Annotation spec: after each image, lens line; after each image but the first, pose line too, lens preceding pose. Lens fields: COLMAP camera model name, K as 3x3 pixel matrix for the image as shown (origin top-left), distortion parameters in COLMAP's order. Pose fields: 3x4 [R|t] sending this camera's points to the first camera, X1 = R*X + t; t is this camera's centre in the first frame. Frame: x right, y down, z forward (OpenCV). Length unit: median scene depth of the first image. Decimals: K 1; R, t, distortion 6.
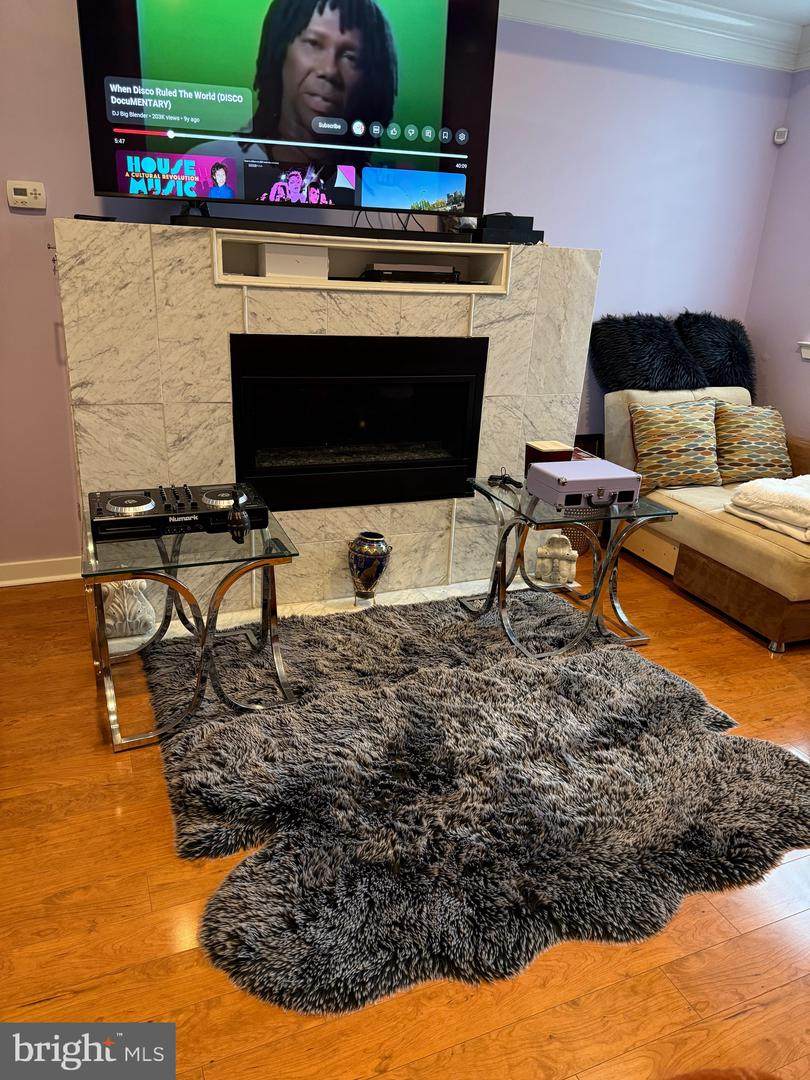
lens RADIAL K [[769.6, 0, 405.0], [0, 769.6, 540.0], [0, 0, 1]] dist [0.035195, -0.048073]
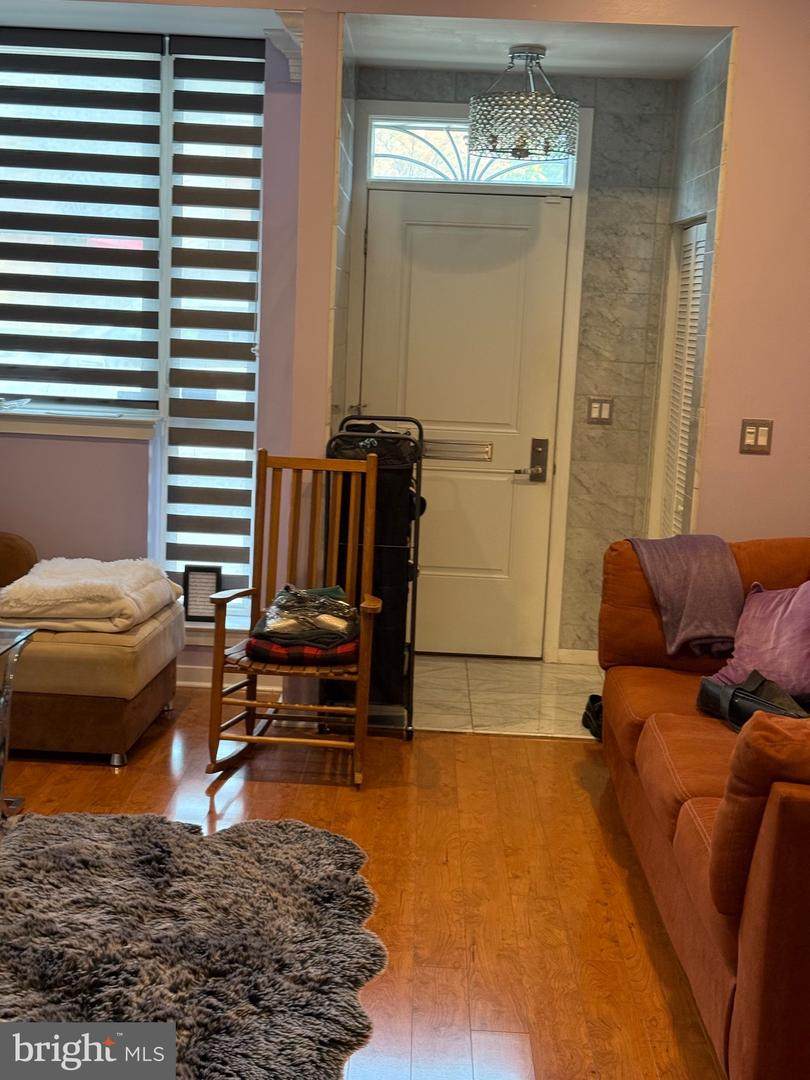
lens RADIAL K [[1544.0, 0, 397.9], [0, 1544.0, 534.7], [0, 0, 1]] dist [0.239627, -0.512413]
pose [[0.400584, -0.166573, 0.900992, -1.004050], [0.288027, 0.956380, 0.048756, -0.105144], [-0.869812, 0.239979, 0.431088, -0.074409]]
